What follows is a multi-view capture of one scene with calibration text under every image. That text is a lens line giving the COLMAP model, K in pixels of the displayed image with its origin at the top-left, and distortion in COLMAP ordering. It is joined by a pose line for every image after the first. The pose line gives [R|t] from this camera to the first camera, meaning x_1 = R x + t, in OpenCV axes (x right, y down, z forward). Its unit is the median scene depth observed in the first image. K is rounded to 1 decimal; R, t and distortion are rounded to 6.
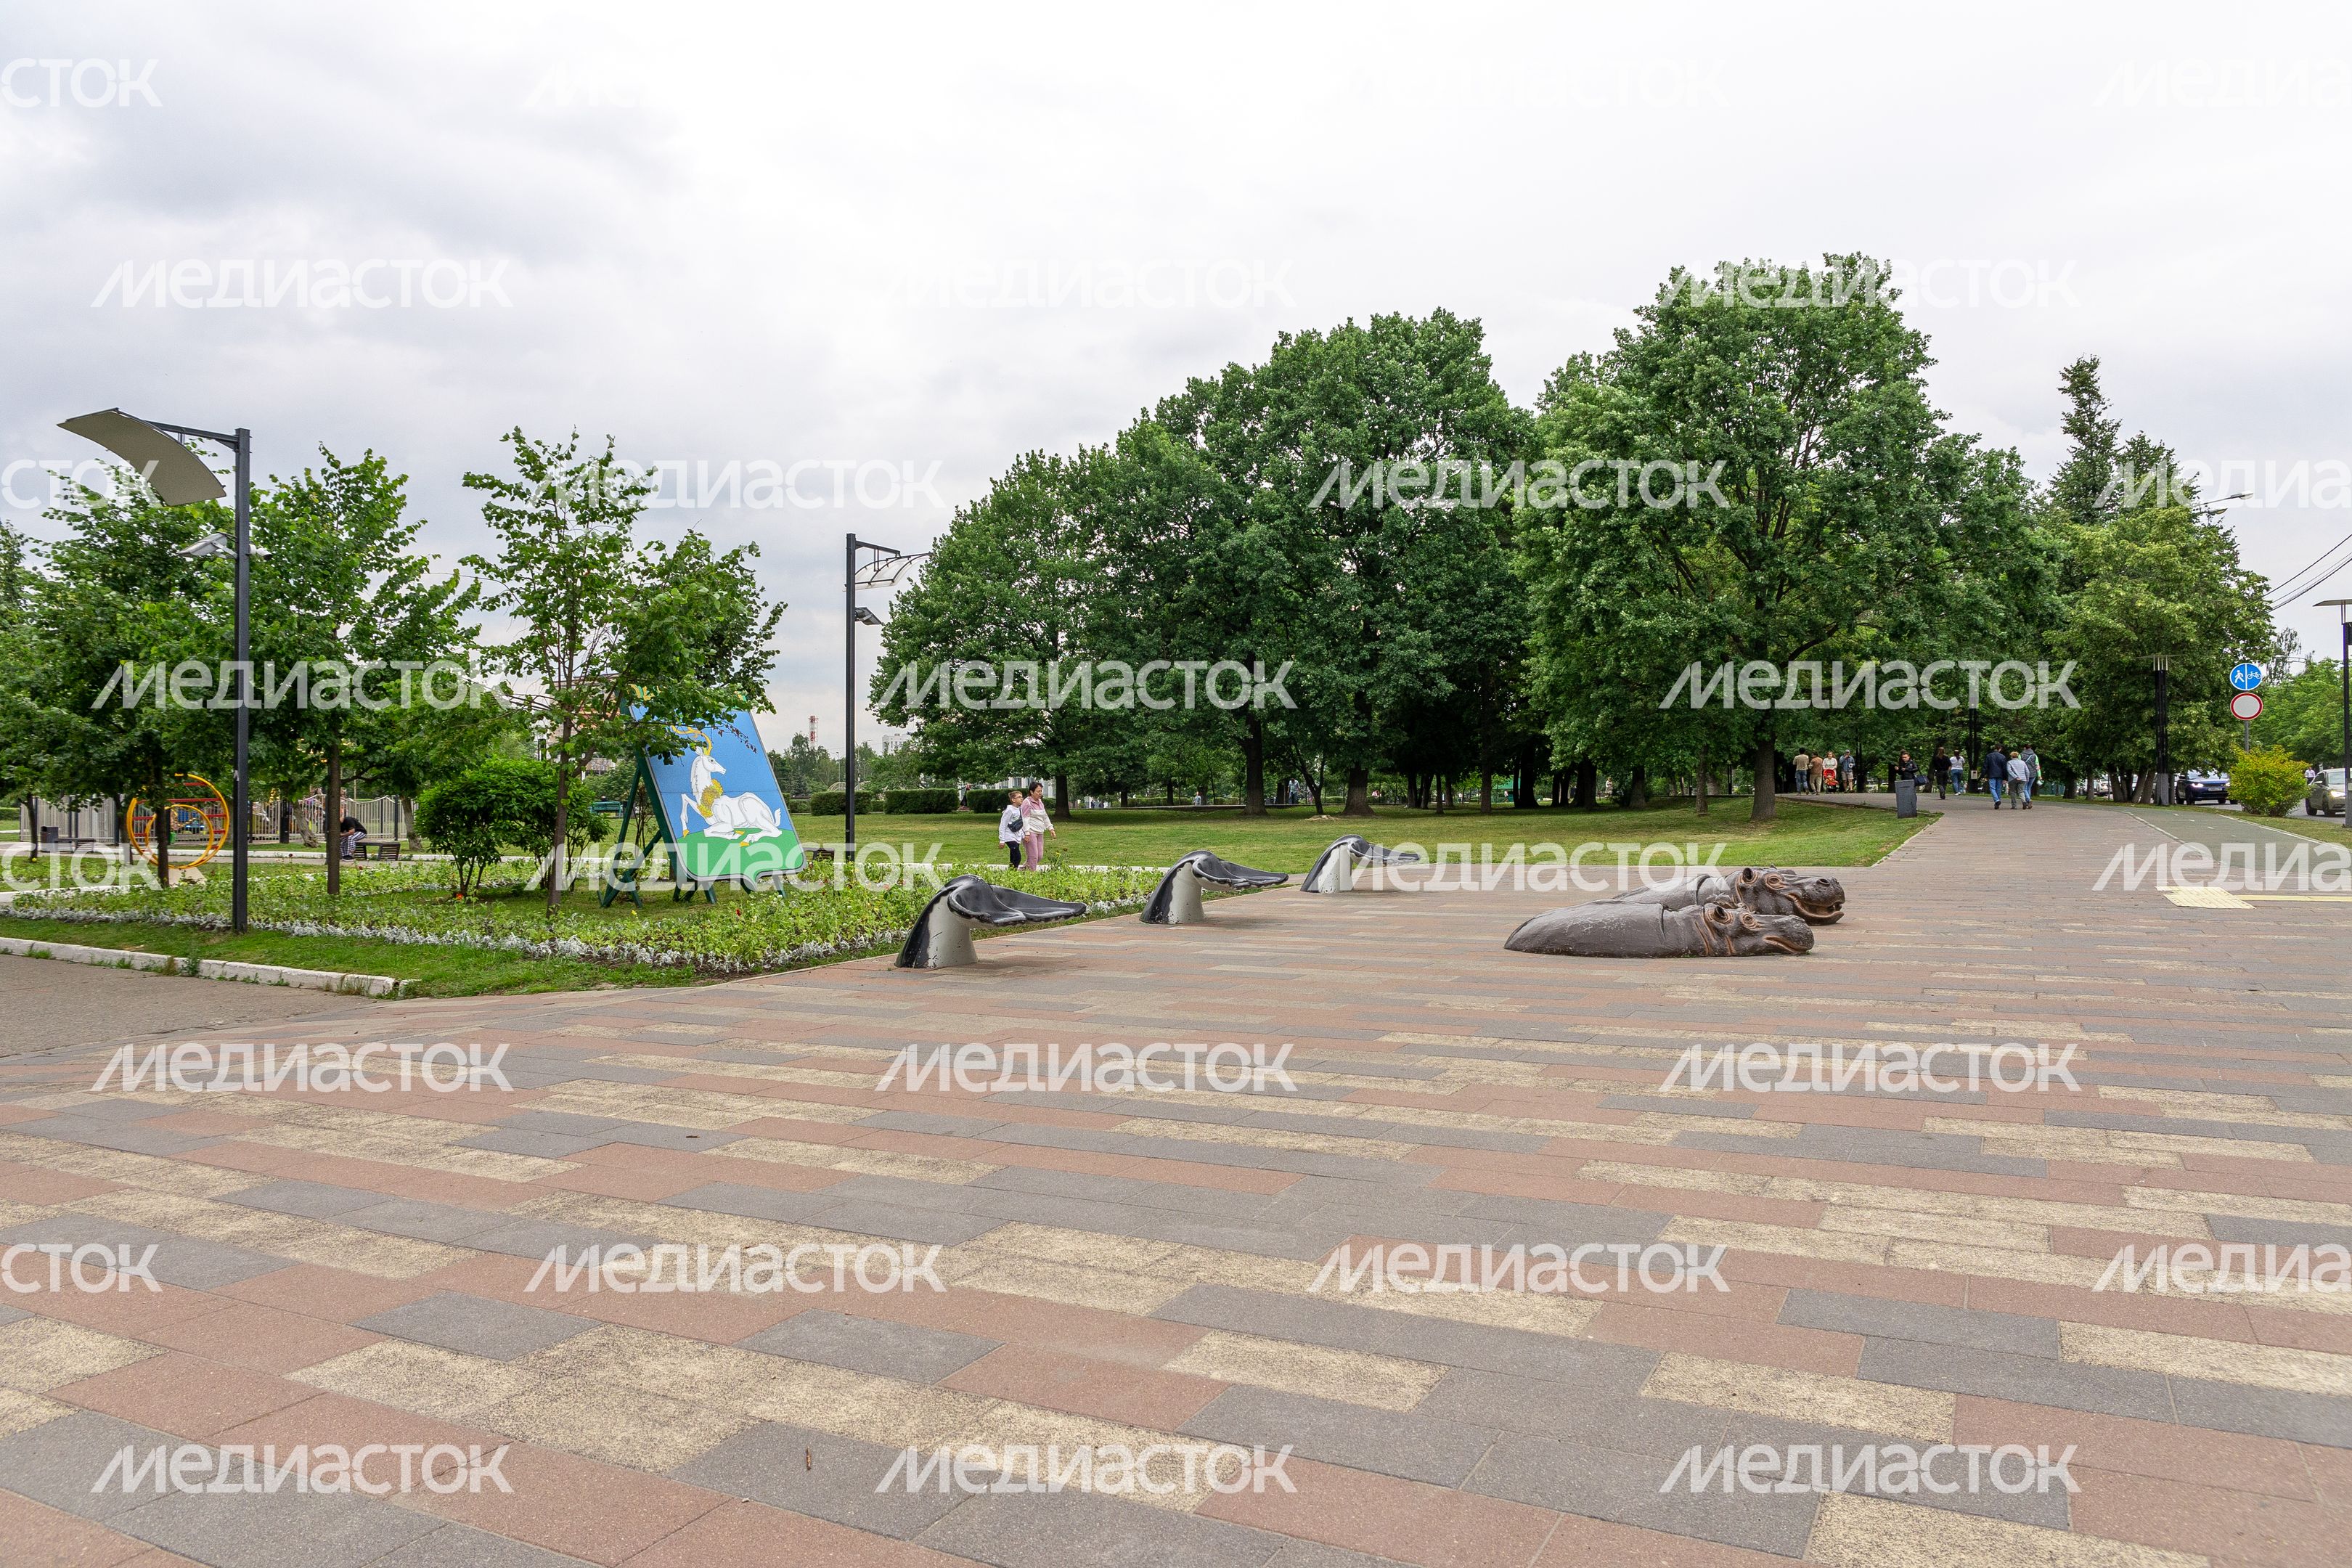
lens RADIAL K [[1576.7, 0, 1176.0], [0, 1576.7, 784.0], [0, 0, 1]] dist [-0.002501, -0.004550]
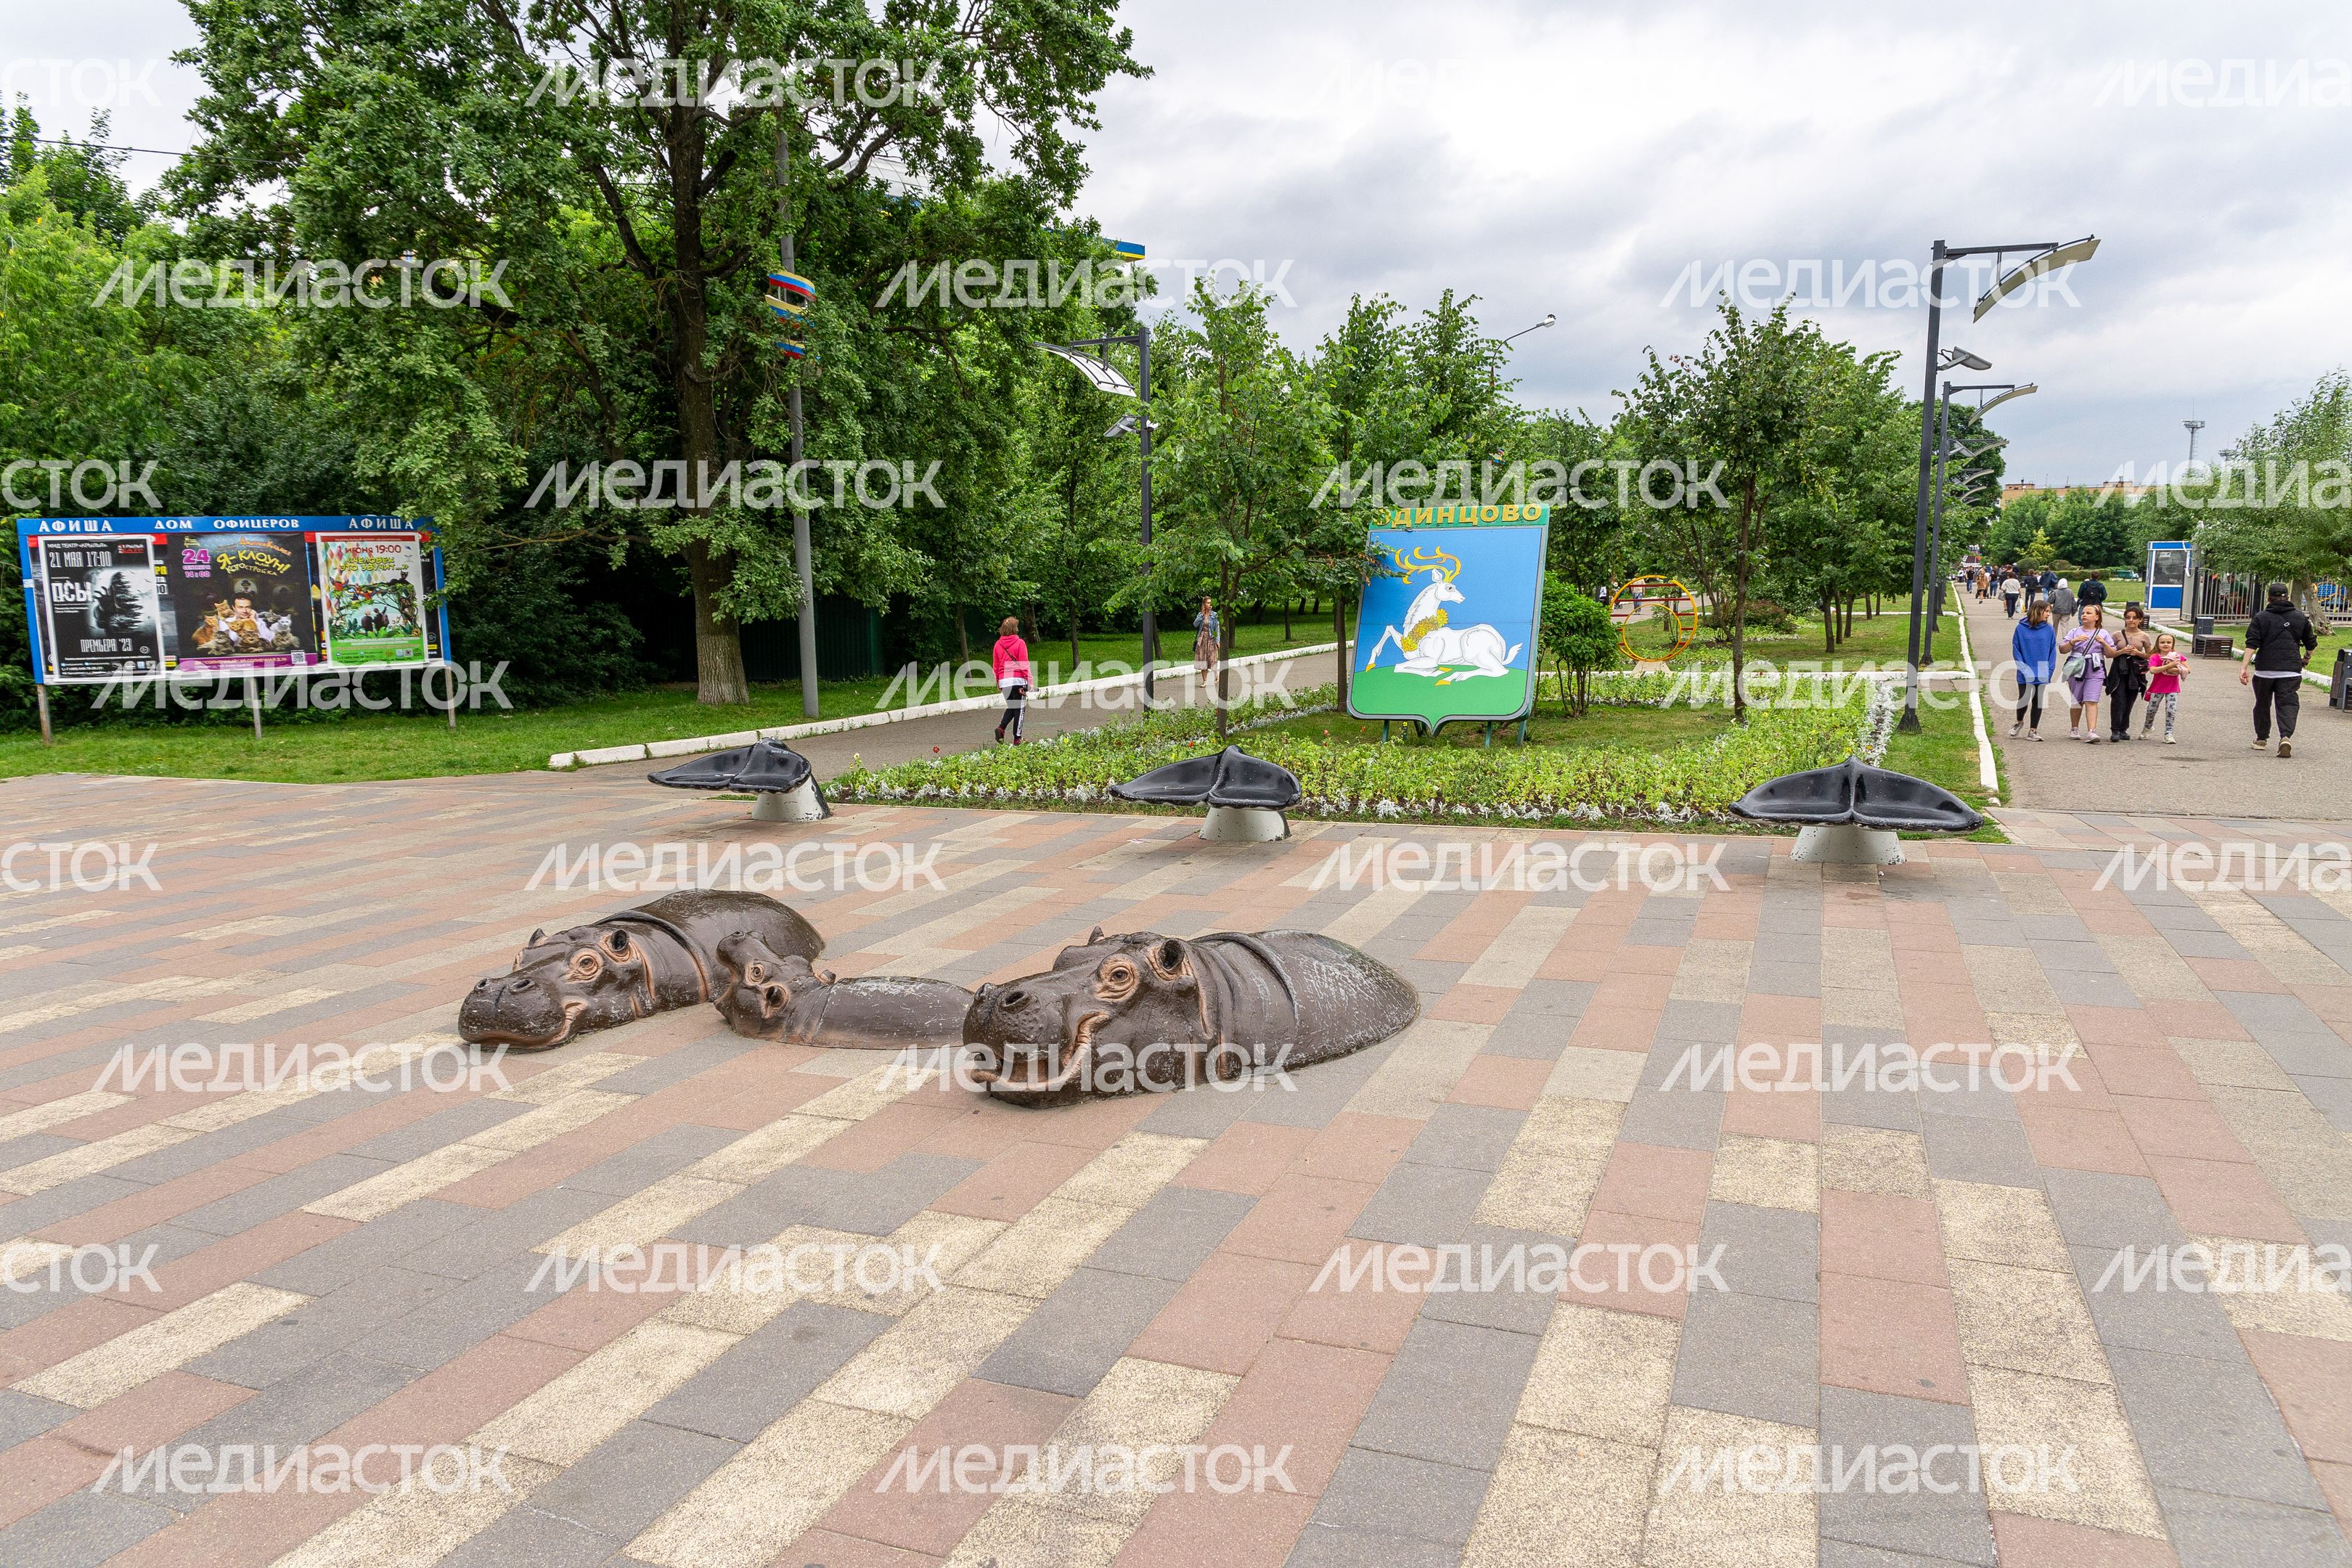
lens RADIAL K [[1576.7, 0, 1176.0], [0, 1576.7, 784.0], [0, 0, 1]] dist [-0.002501, -0.004550]
pose [[0.116566, 0.135140, -0.983946, 0.738702], [0.018729, 0.990224, 0.138221, -0.039150], [0.993006, -0.034540, 0.112896, 0.920287]]
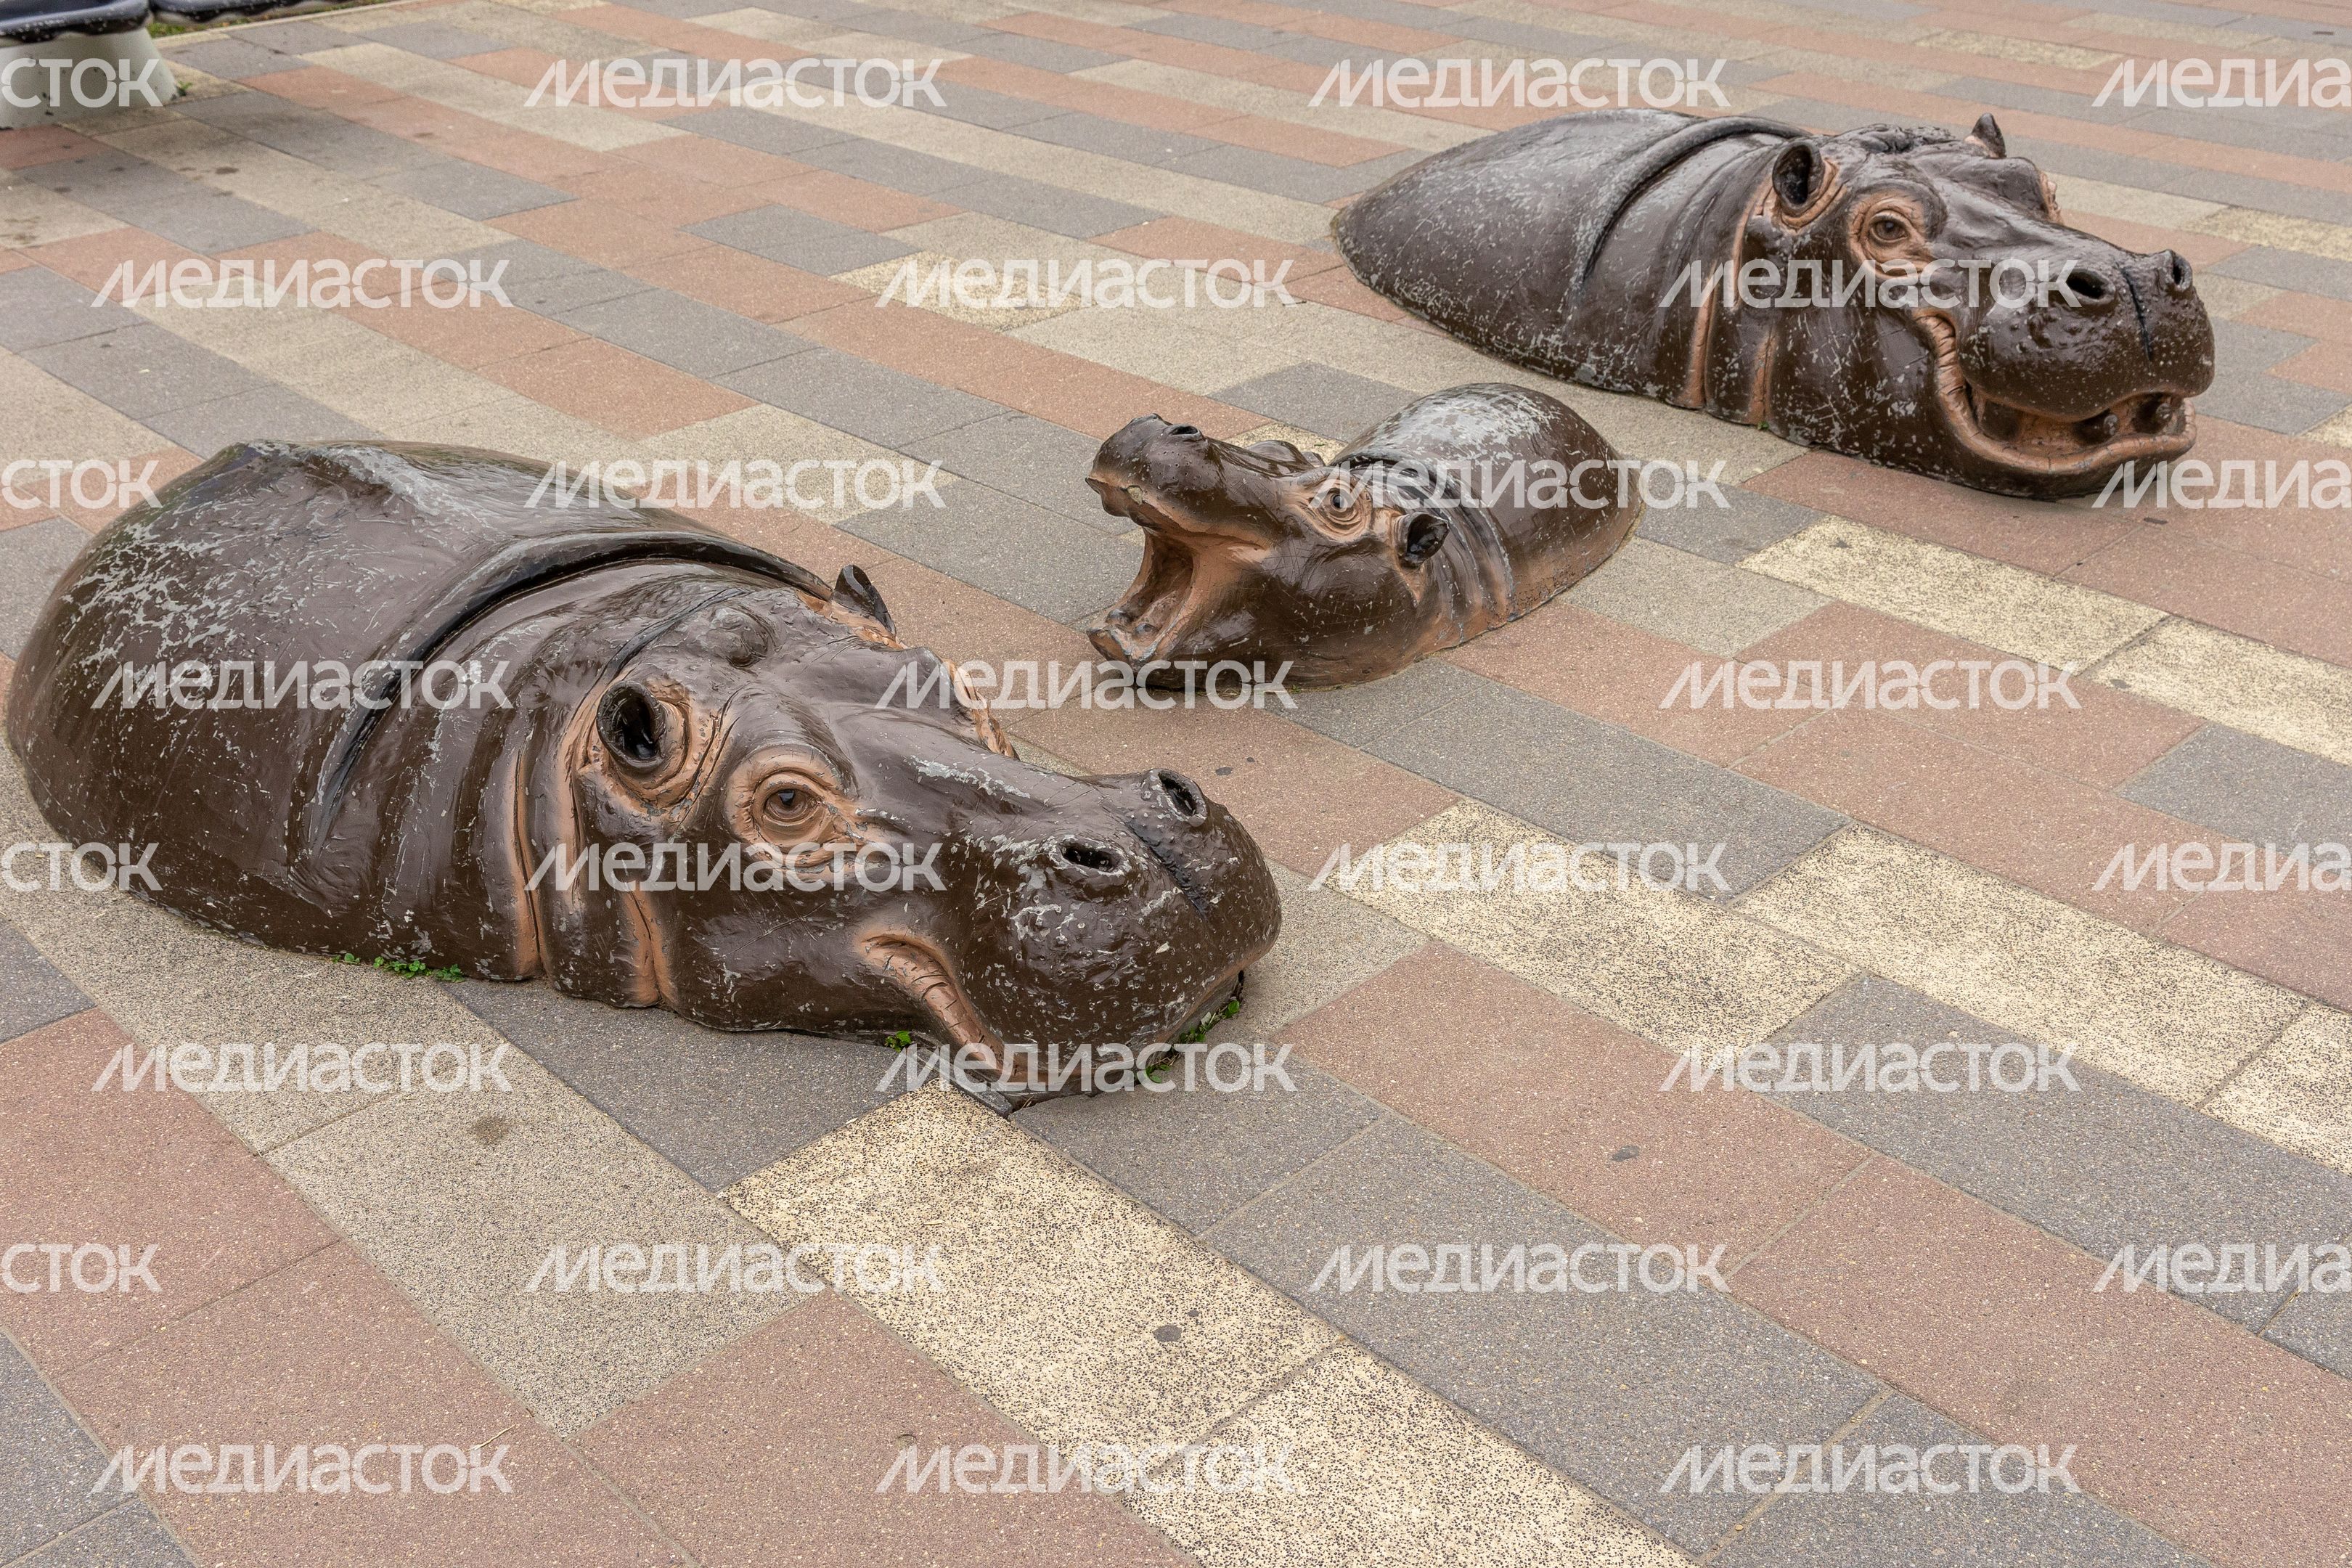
lens RADIAL K [[2387.2, 0, 1176.0], [0, 2387.2, 784.0], [0, 0, 1]] dist [-0.019685, -0.005393]
pose [[0.954773, 0.143930, -0.260179, 0.357082], [-0.003032, 0.879700, 0.475520, -0.015759], [0.297321, -0.453225, 0.840349, 0.643274]]
